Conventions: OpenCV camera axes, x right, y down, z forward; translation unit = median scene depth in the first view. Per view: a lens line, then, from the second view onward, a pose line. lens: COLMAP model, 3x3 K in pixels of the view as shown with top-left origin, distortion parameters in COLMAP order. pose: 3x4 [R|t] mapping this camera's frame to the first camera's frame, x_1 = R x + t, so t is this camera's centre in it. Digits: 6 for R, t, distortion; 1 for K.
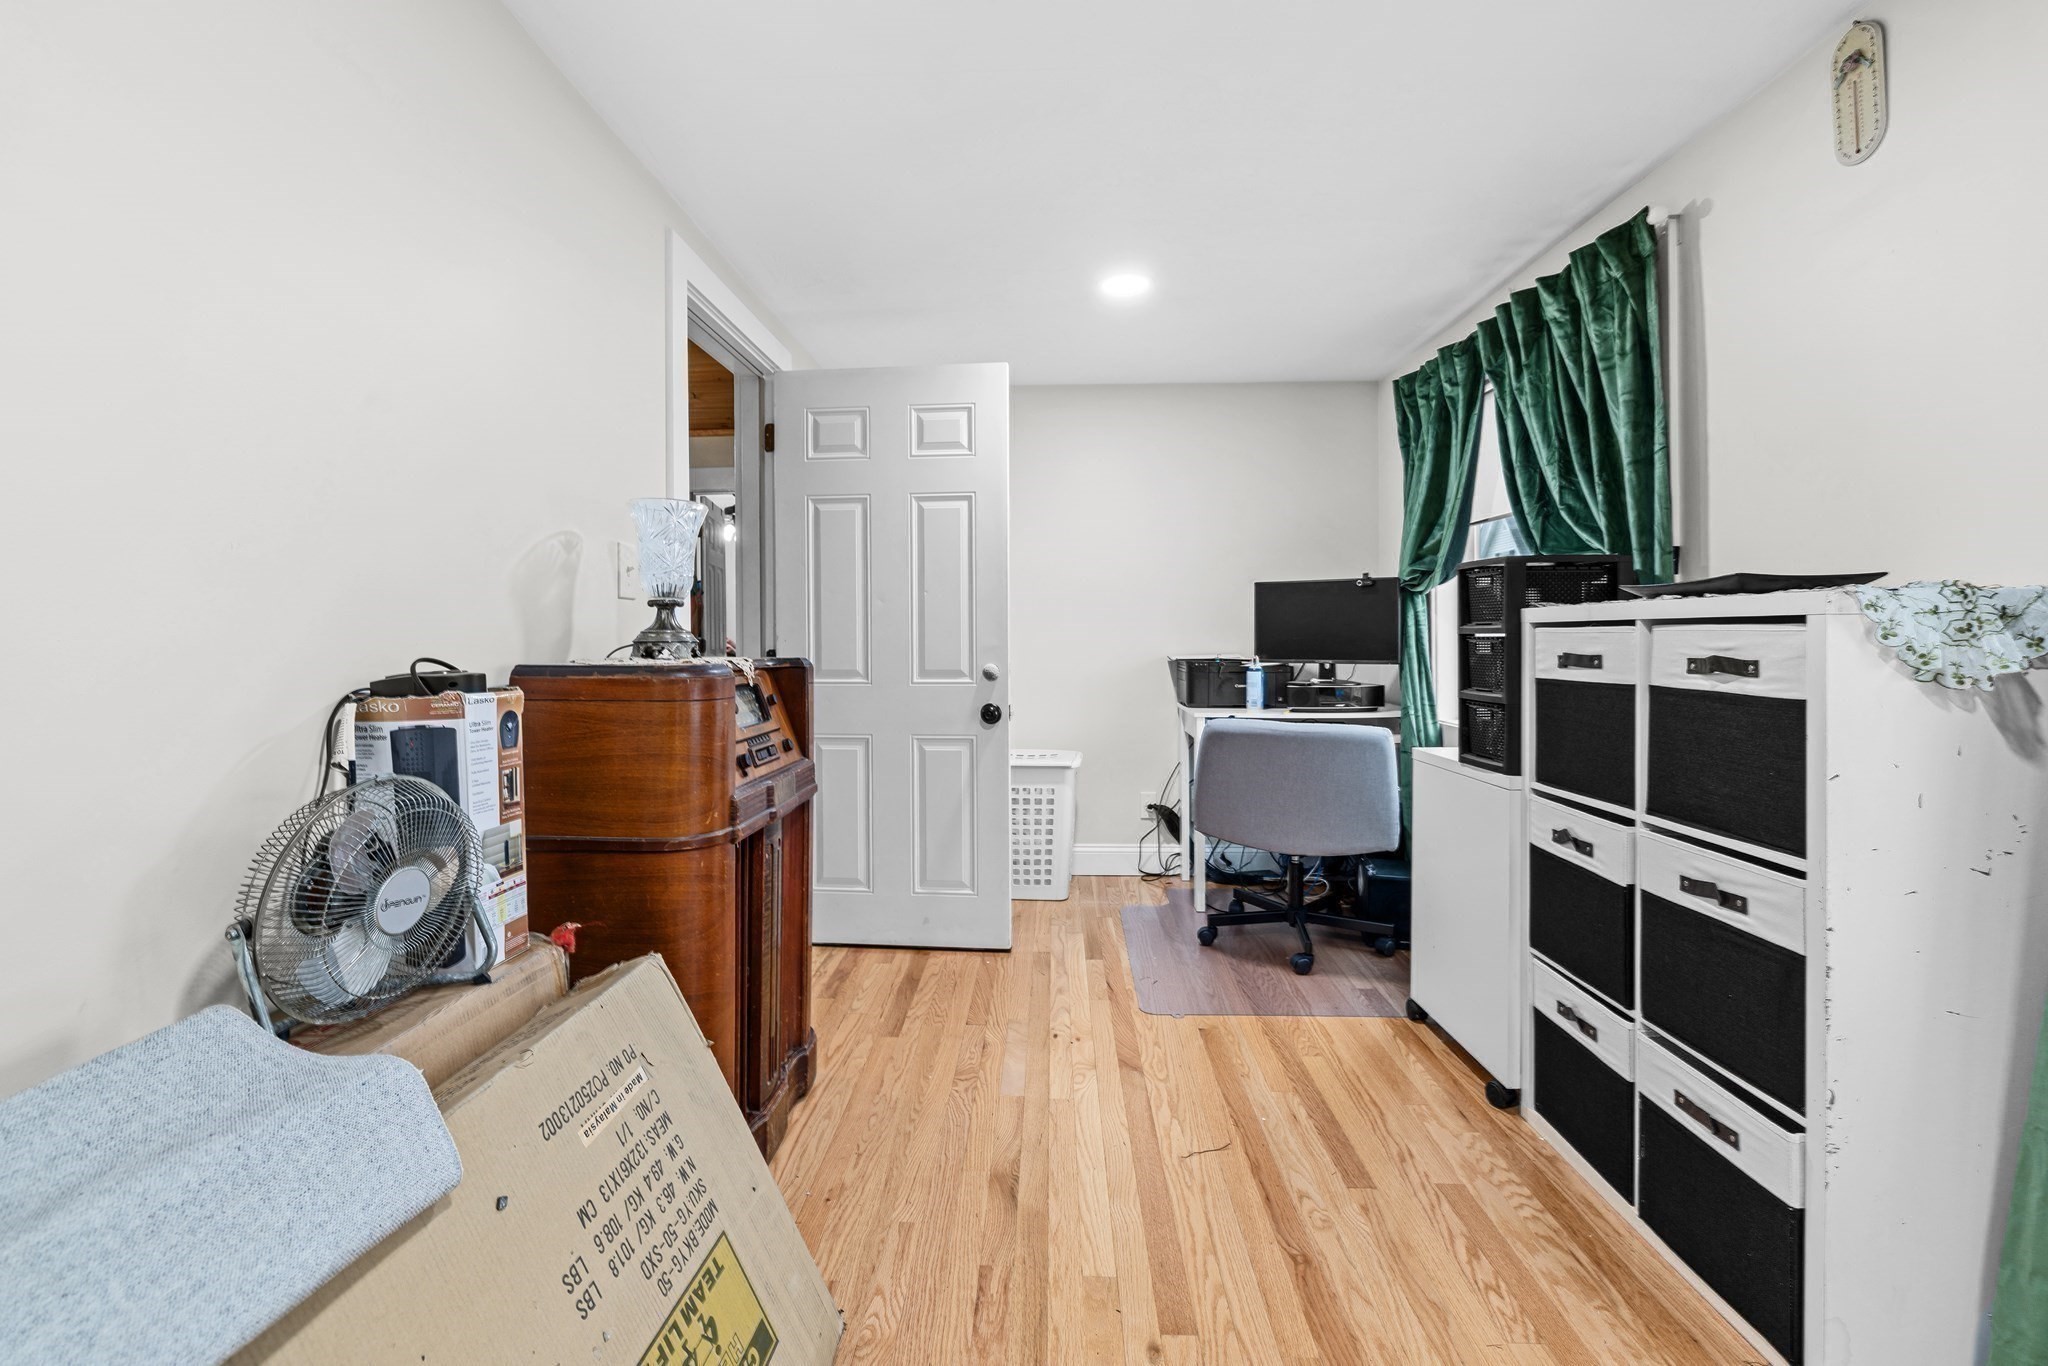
lens RADIAL K [[889.0, 0, 1023.5], [0, 889.0, 667.3], [0, 0, 1]] dist [0.000487, -0.000046]
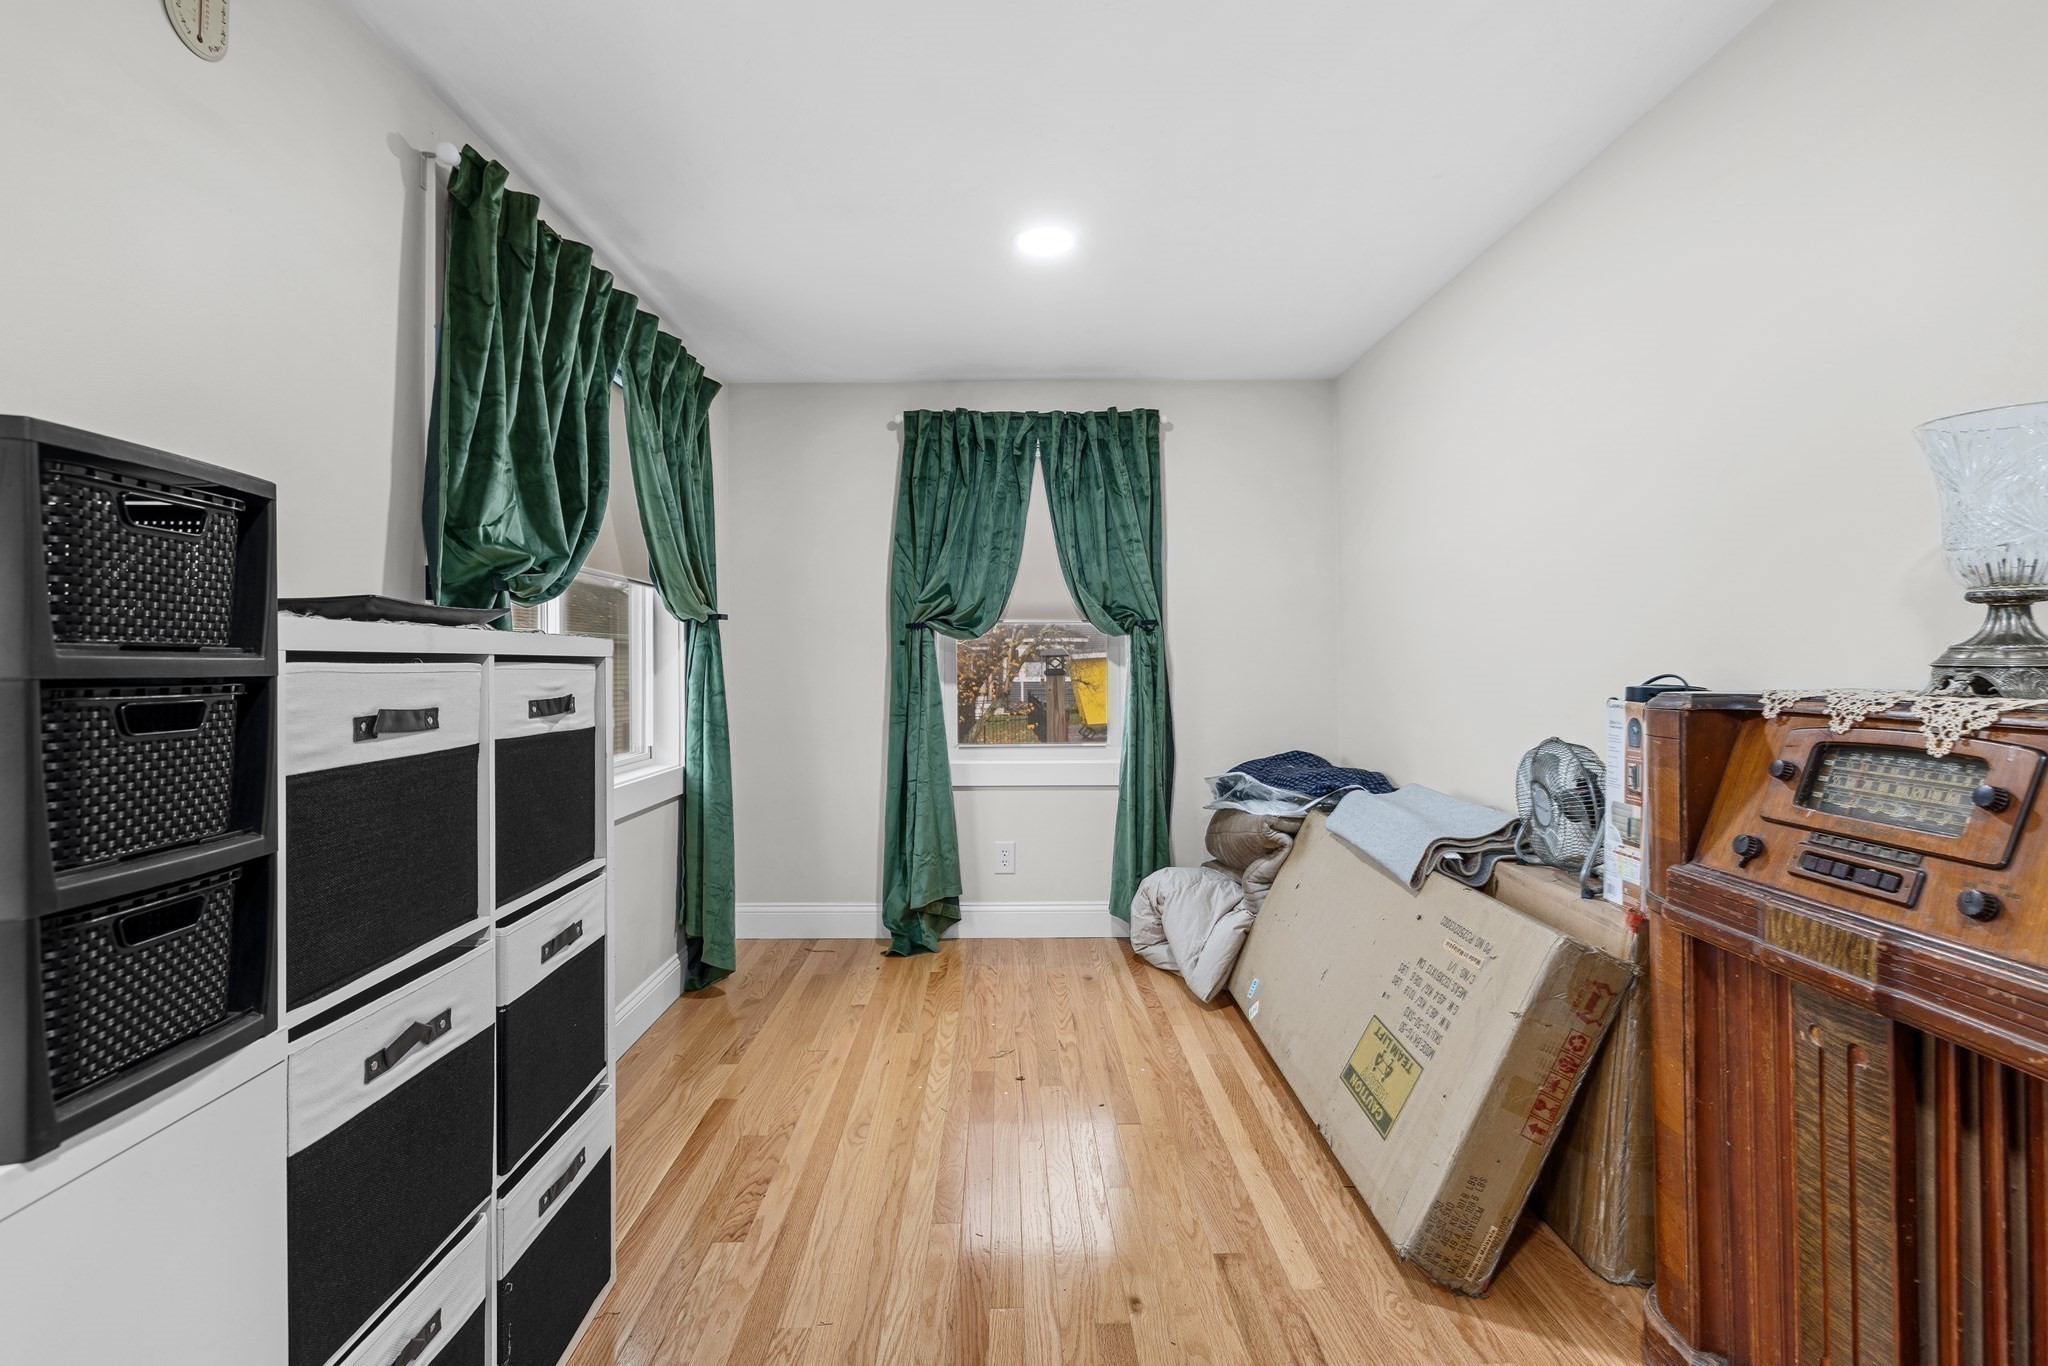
lens RADIAL K [[889.0, 0, 1023.5], [0, 889.0, 667.3], [0, 0, 1]] dist [0.000487, -0.000046]
pose [[-0.998066, 0.015275, -0.060262, 0.297576], [0.013141, 0.999278, 0.035656, -0.064762], [0.060763, 0.034795, -0.997546, 1.812377]]
